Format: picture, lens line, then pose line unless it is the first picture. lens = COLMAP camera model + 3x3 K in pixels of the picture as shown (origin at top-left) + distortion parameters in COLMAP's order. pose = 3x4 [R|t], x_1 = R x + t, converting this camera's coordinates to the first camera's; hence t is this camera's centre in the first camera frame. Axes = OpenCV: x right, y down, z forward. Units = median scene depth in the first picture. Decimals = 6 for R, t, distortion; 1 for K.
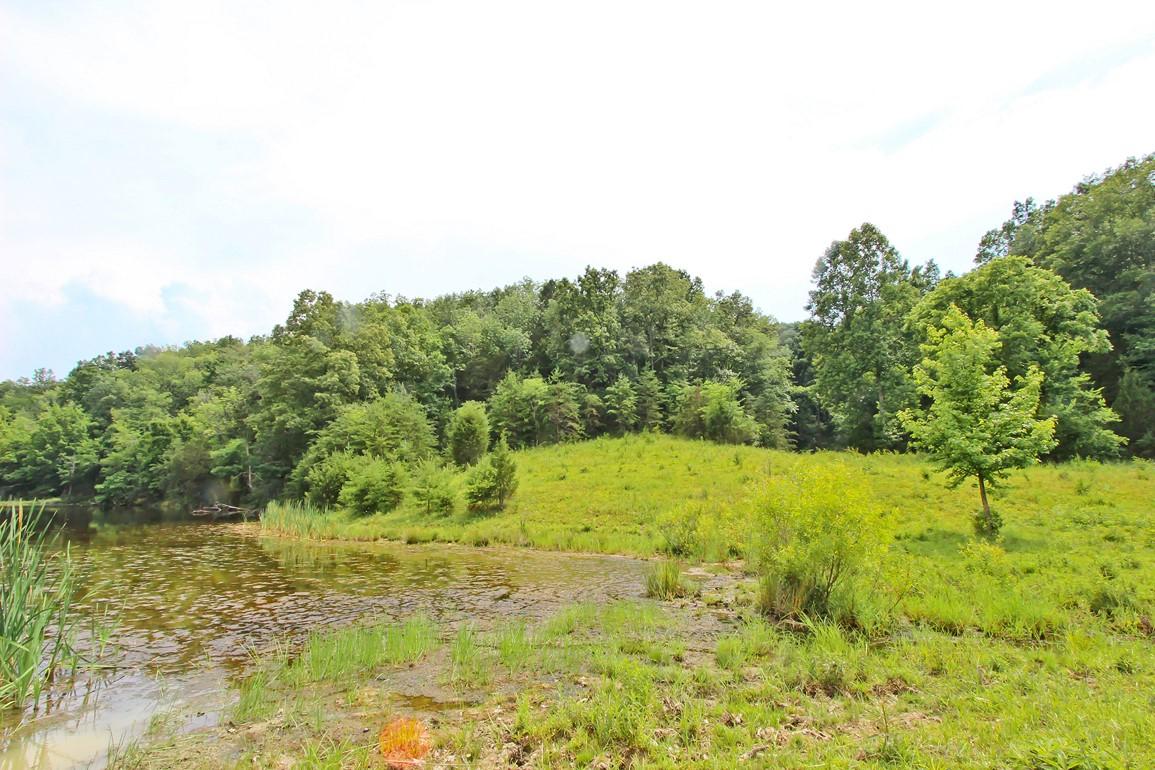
lens RADIAL K [[540.7, 0, 574.3], [0, 540.7, 391.8], [0, 0, 1]] dist [-0.021176, 0.004727]
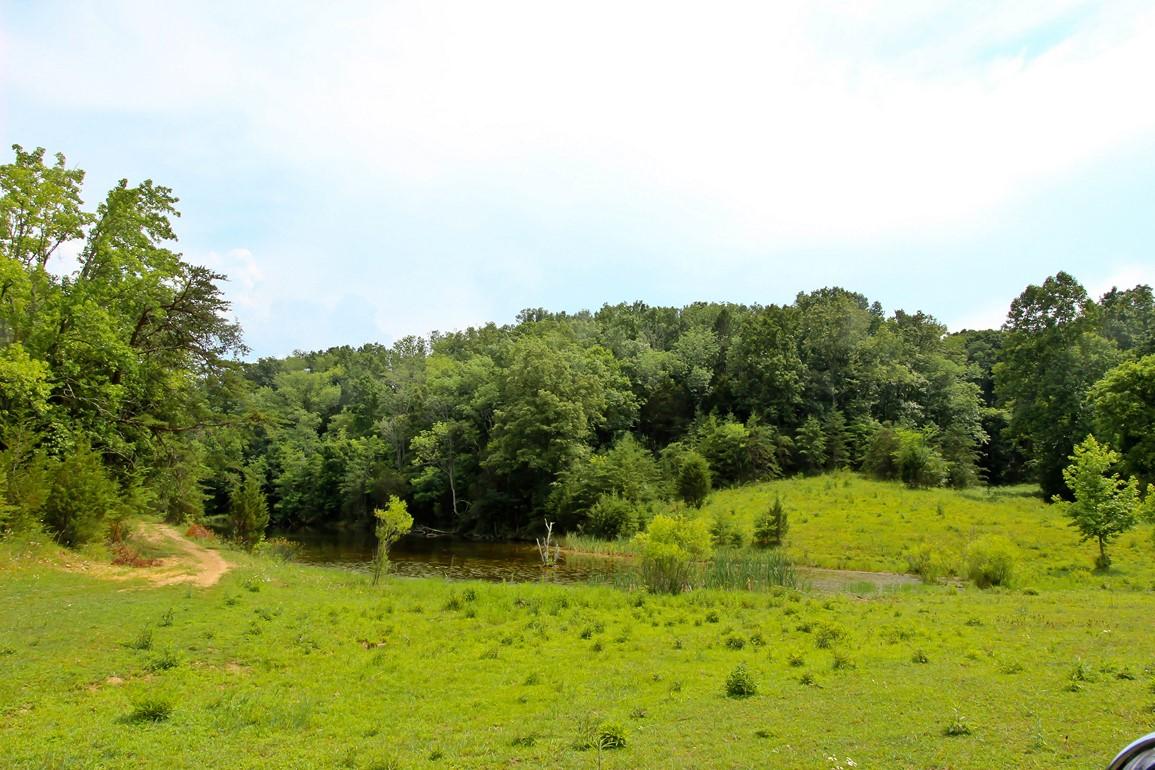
lens RADIAL K [[692.2, 0, 572.4], [0, 692.2, 393.7], [0, 0, 1]] dist [-0.023518, 0.018396]
pose [[0.988548, -0.002125, -0.150889, -0.149497], [0.004209, 0.999900, 0.013494, -0.083830], [0.150846, -0.013974, 0.988459, -0.359860]]
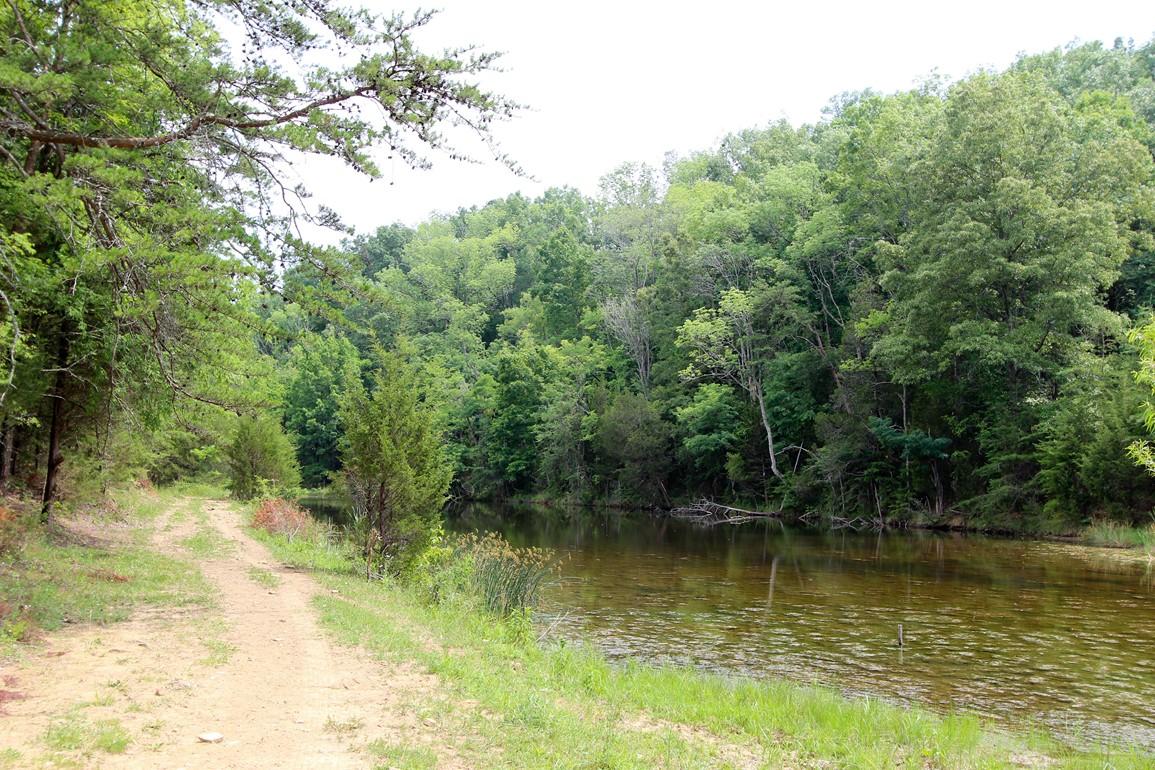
lens RADIAL K [[1121.9, 0, 581.3], [0, 1121.9, 396.6], [0, 0, 1]] dist [0.005331, 0.000000]
pose [[0.919543, -0.017173, -0.392614, -0.334789], [0.061482, 0.993029, 0.100562, -0.023019], [0.388150, -0.116609, 0.914189, -0.092990]]
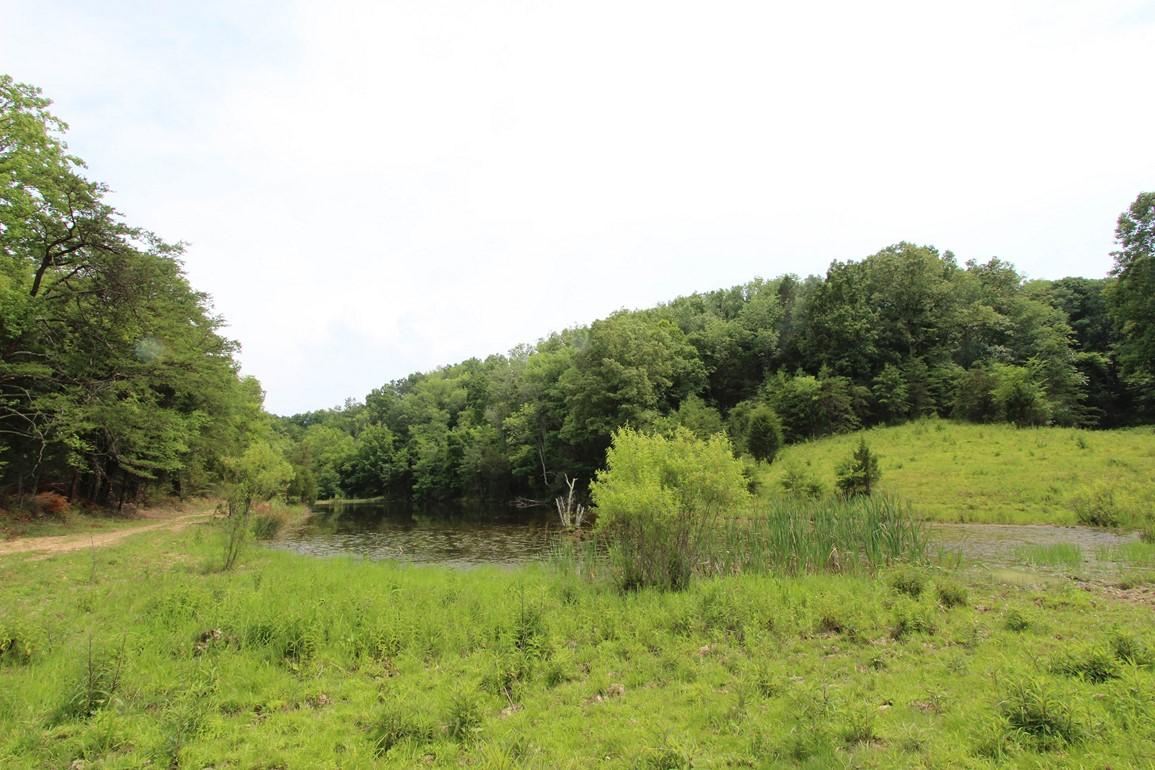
lens RADIAL K [[540.7, 0, 571.3], [0, 540.7, 389.9], [0, 0, 1]] dist [-0.021176, 0.004727]
pose [[0.941003, -0.080879, -0.328591, -0.127699], [0.084408, 0.996425, -0.003535, -0.026137], [0.327702, -0.024409, 0.944466, -0.135829]]
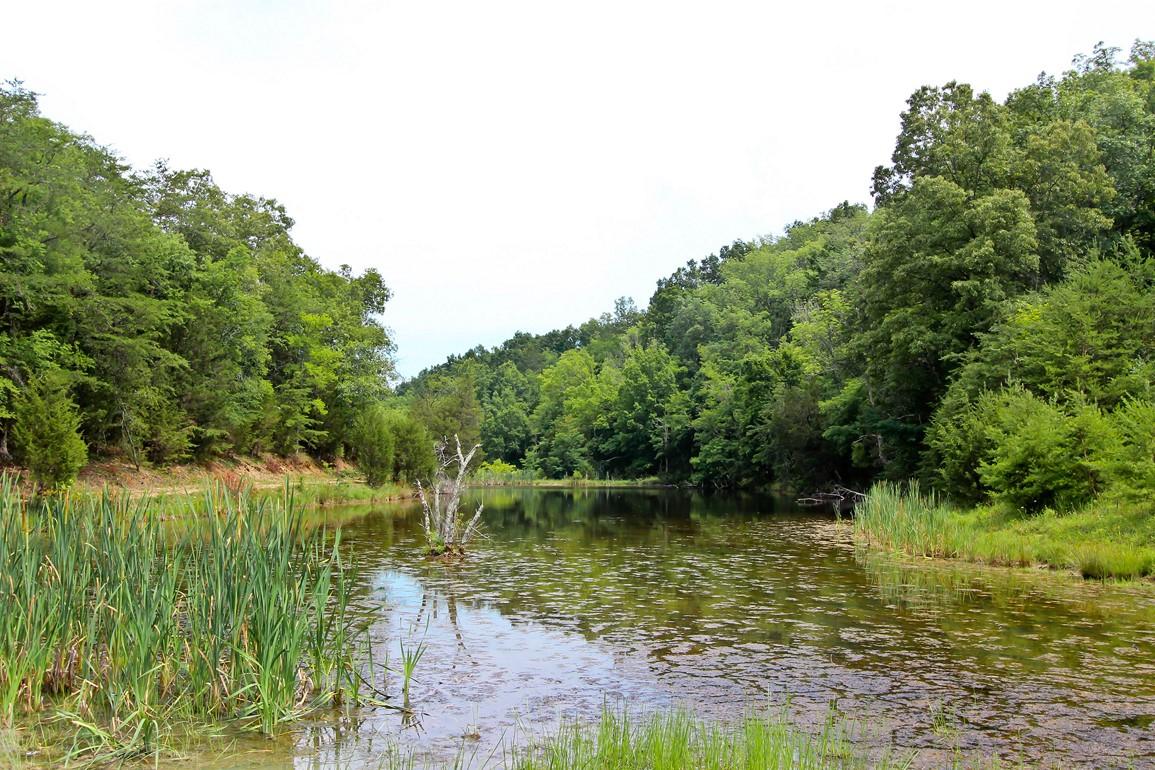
lens RADIAL K [[1051.1, 0, 576.9], [0, 1051.1, 386.8], [0, 0, 1]] dist [0.036842, 0.000000]
pose [[0.656418, -0.052769, -0.752550, 0.032730], [0.131880, 0.990216, 0.045599, 0.005696], [0.742781, -0.129179, 0.656955, 0.028397]]
